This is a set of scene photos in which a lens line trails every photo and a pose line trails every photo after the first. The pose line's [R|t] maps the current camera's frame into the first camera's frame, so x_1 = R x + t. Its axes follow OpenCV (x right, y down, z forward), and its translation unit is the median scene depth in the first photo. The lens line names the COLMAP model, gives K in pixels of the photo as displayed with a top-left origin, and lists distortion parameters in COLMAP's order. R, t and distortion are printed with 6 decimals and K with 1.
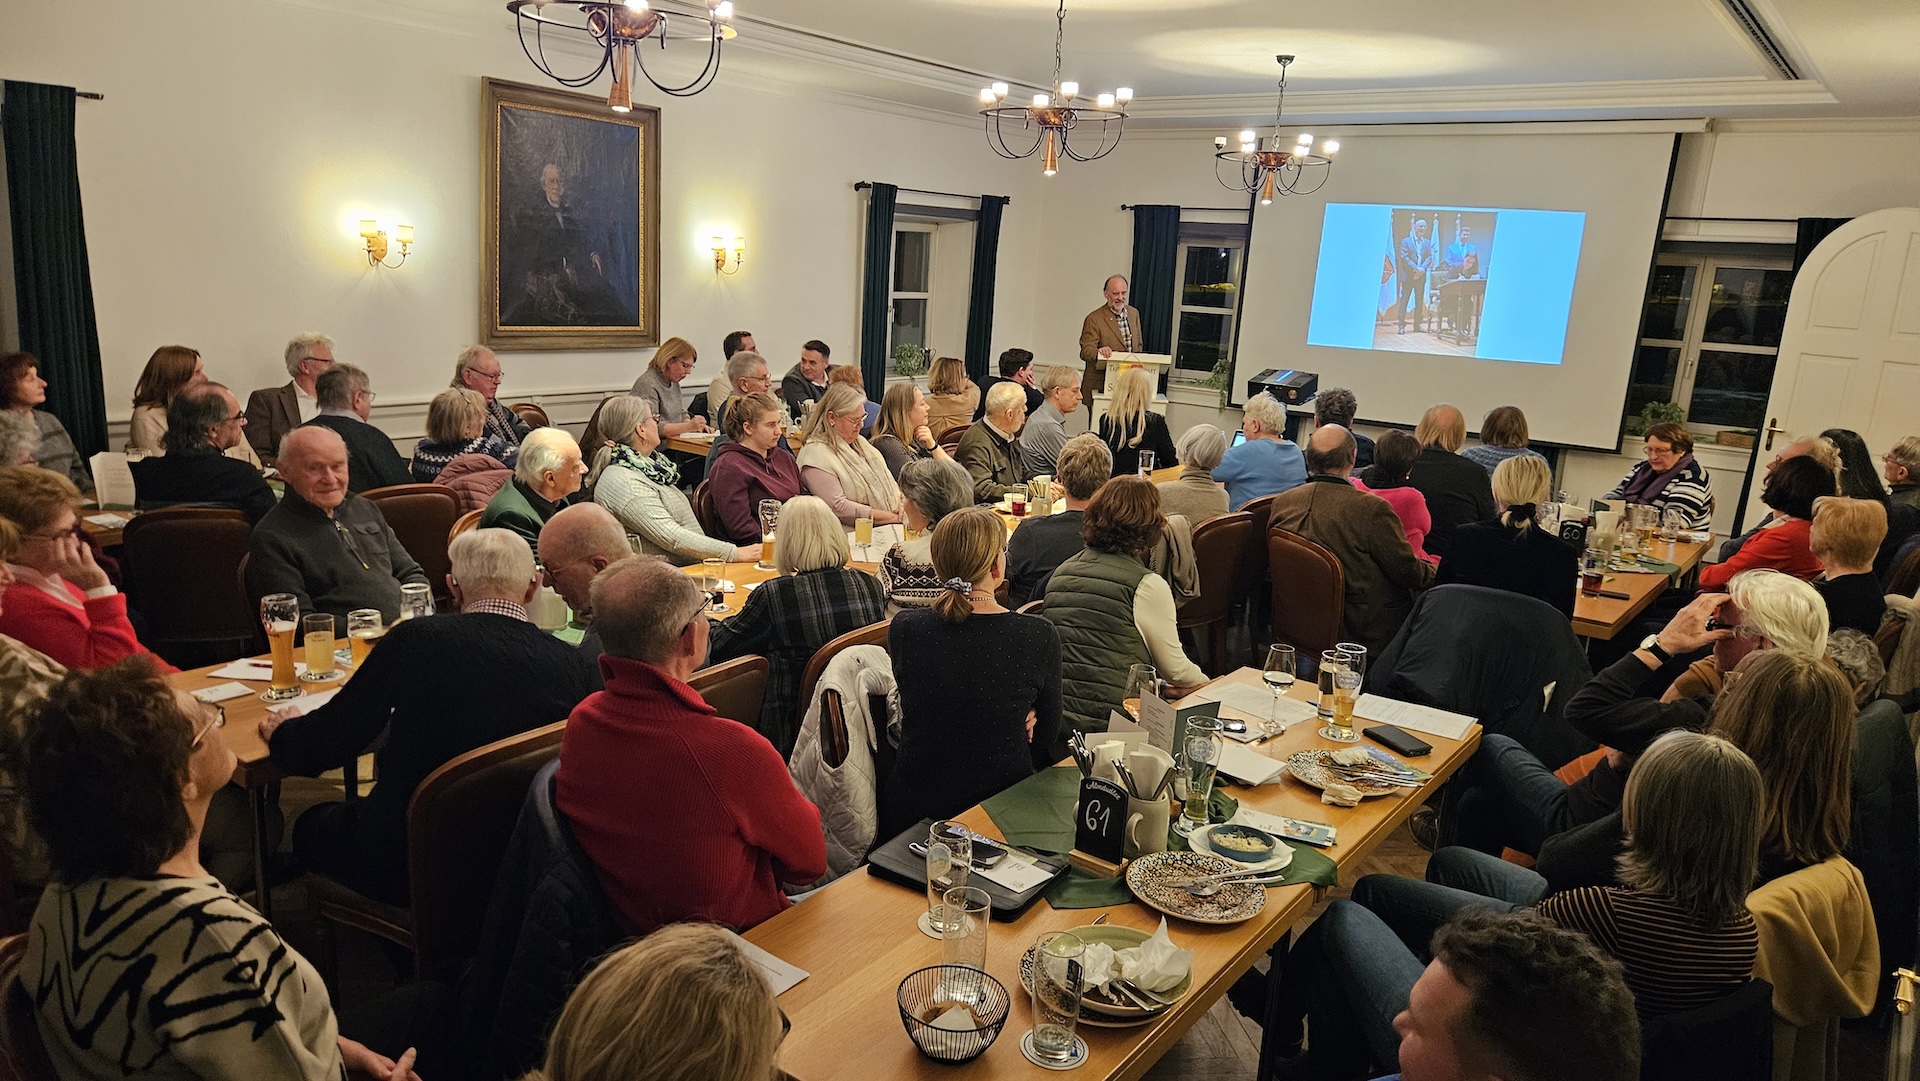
lens RADIAL K [[1295.1, 0, 957.8], [0, 1295.1, 543.7], [0, 0, 1]] dist [0.036925, 0.000678]
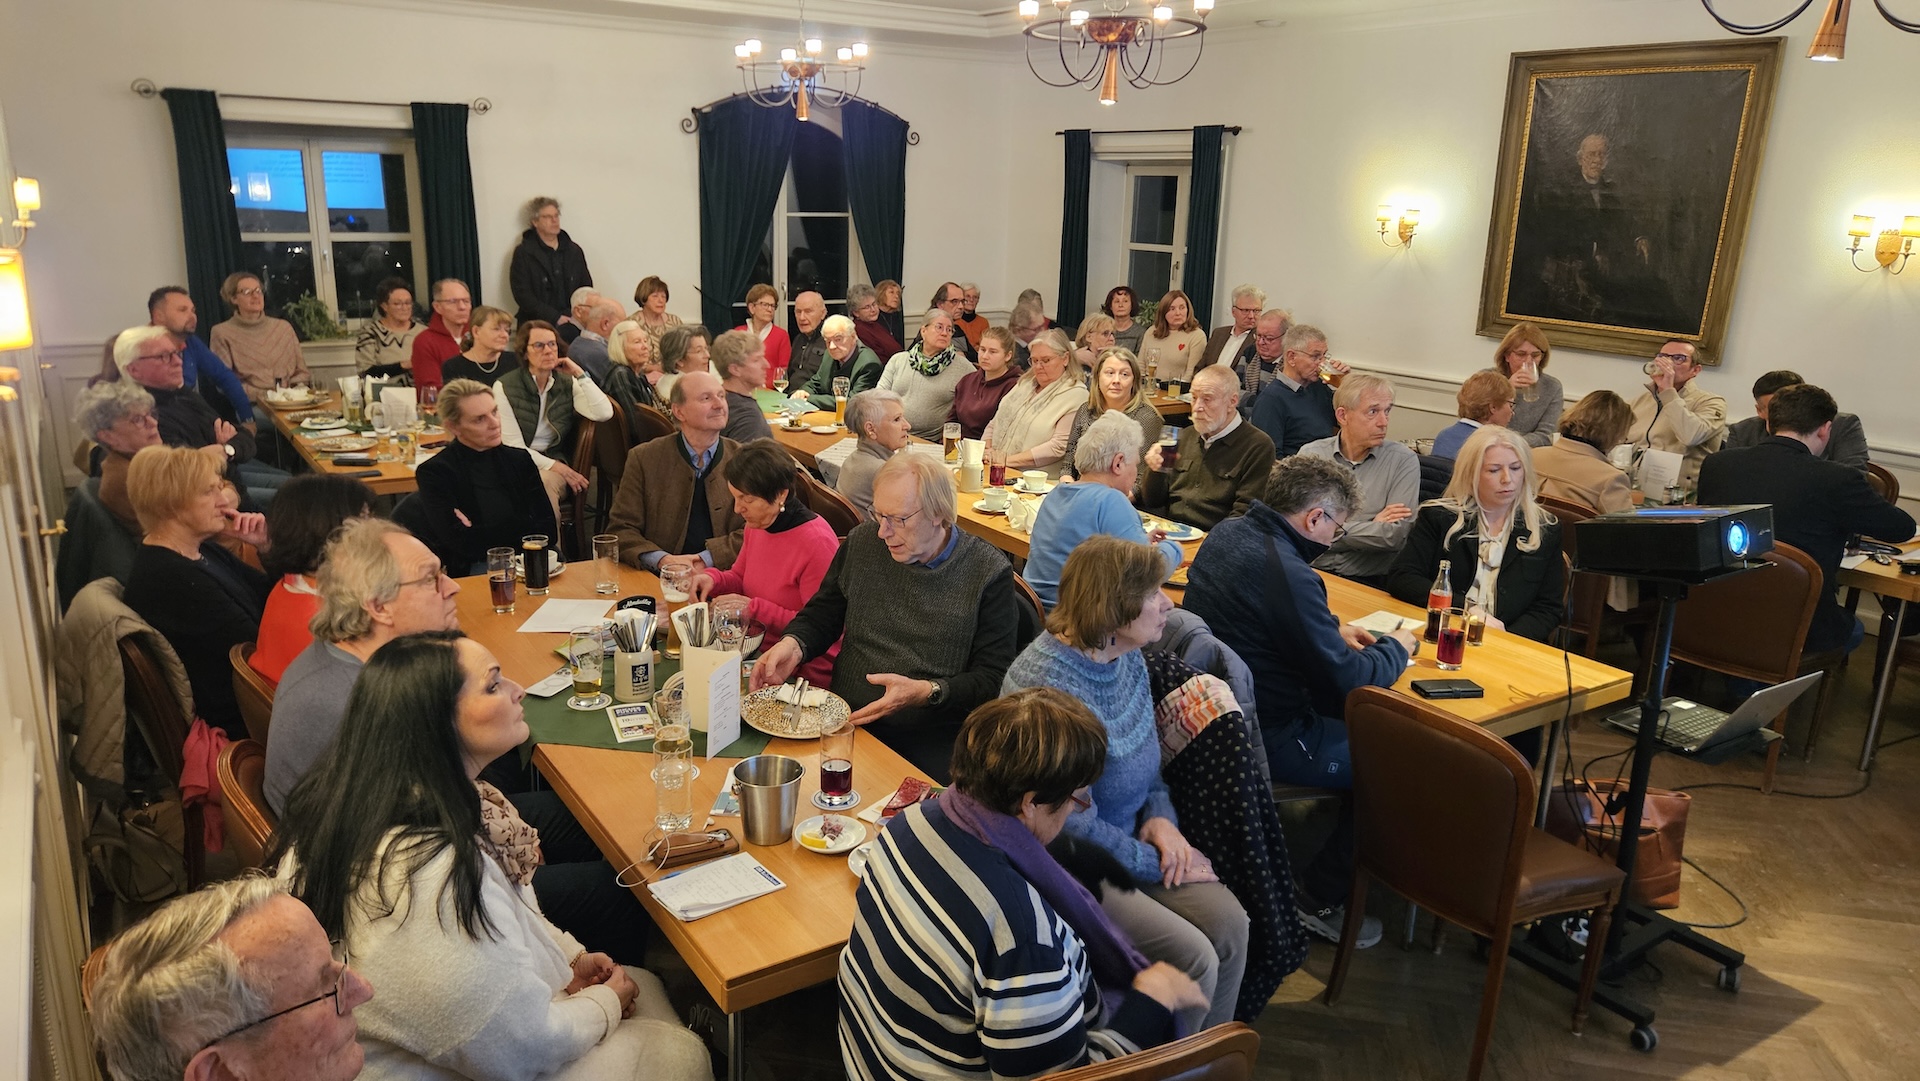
lens RADIAL K [[1295.1, 0, 956.5], [0, 1295.1, 539.4], [0, 0, 1]] dist [0.036925, 0.000678]
pose [[-0.335087, 0.187332, -0.923376, 0.685571], [-0.253505, 0.925969, 0.279853, -0.176138], [0.907443, 0.327855, -0.262790, 0.924622]]
